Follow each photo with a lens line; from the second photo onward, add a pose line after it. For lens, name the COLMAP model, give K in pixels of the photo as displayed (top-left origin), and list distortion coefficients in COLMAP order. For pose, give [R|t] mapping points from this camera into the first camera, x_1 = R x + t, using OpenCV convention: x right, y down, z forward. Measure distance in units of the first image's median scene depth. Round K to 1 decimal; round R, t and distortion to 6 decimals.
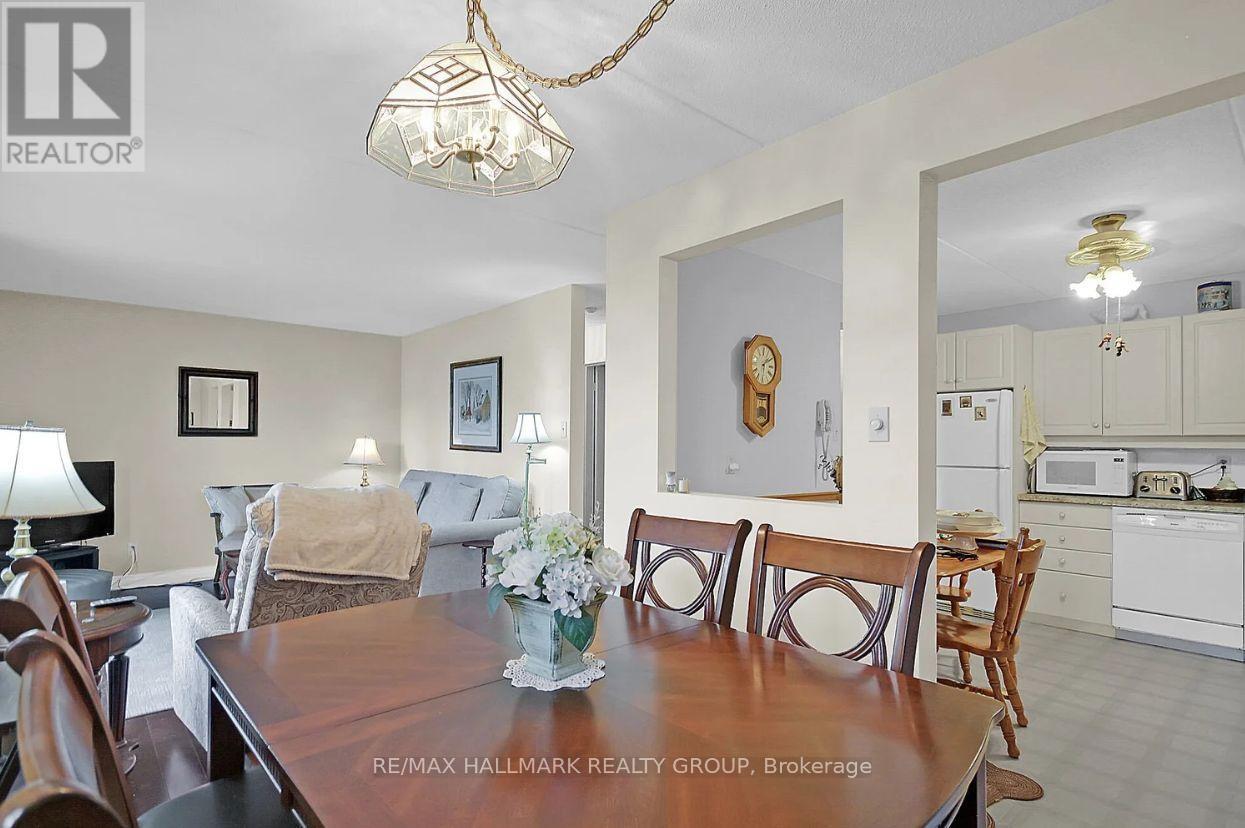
lens RADIAL K [[621.0, 0, 618.1], [0, 621.0, 436.6], [0, 0, 1]] dist [0.003588, 0.000376]
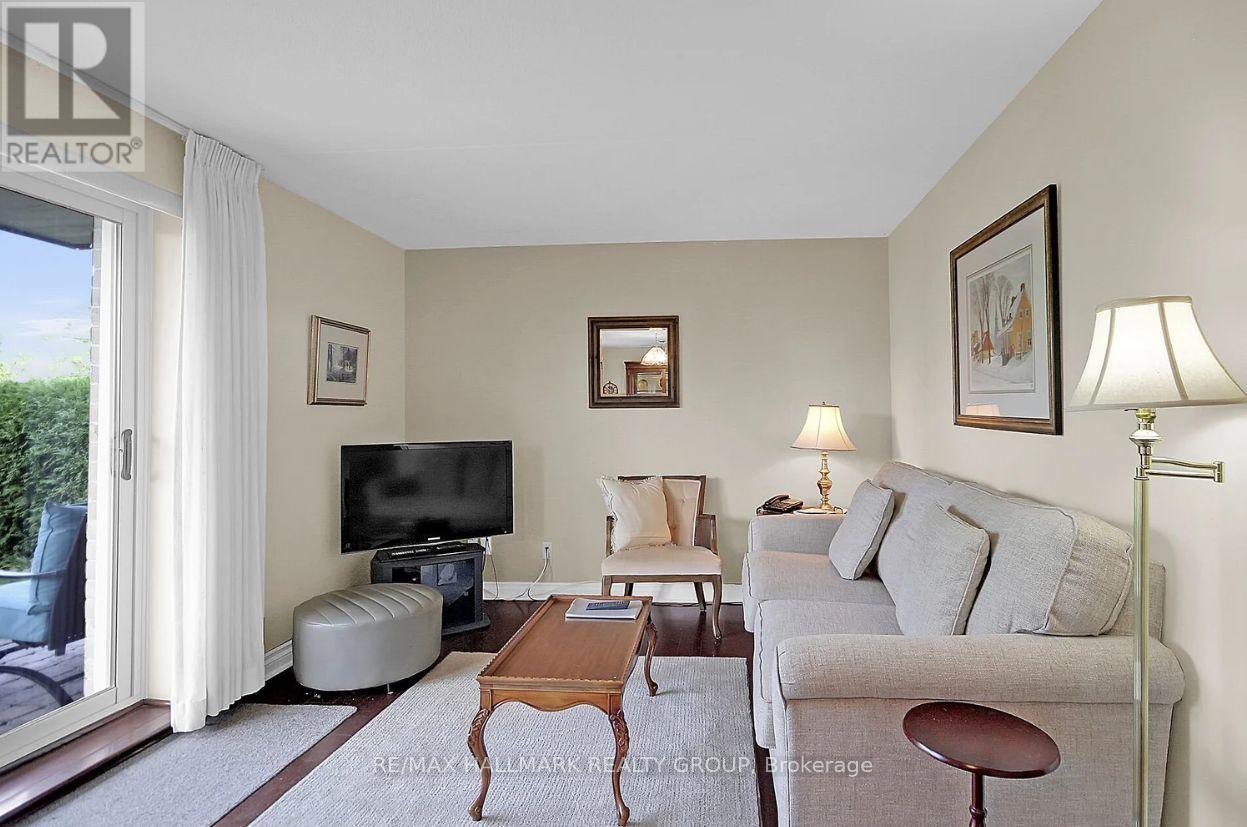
lens RADIAL K [[645.5, 0, 671.9], [0, 645.5, 403.3], [0, 0, 1]] dist [0.001212, 0.000526]
pose [[0.702574, -0.024529, -0.711188, -0.067834], [0.018678, 0.999697, -0.016028, 0.007951], [0.711366, -0.002022, 0.702819, 0.509646]]
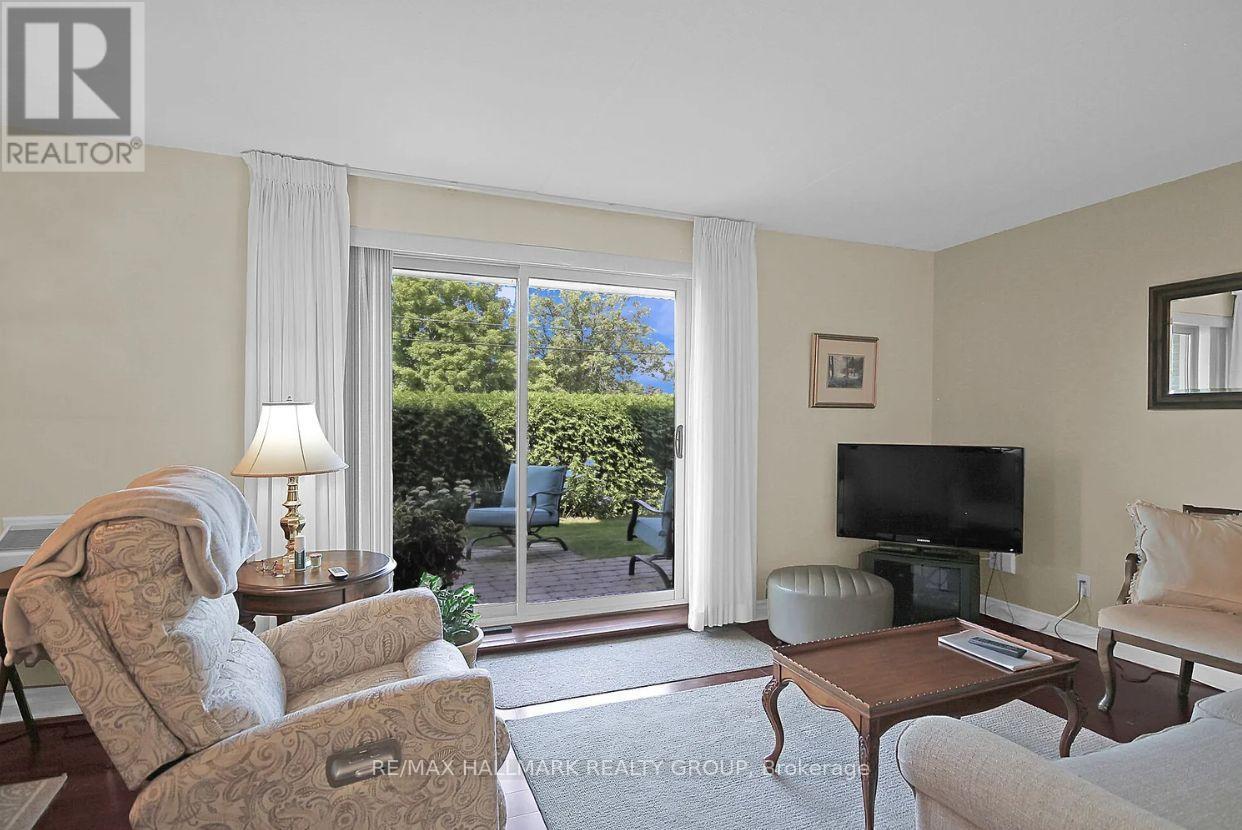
lens RADIAL K [[619.5, 0, 616.6], [0, 619.5, 437.6], [0, 0, 1]] dist [0.003588, 0.000376]
pose [[-0.325510, 0.019744, -0.945332, -0.006188], [0.002677, 0.999797, 0.019960, 0.012096], [0.945535, 0.003967, -0.325497, 0.719372]]
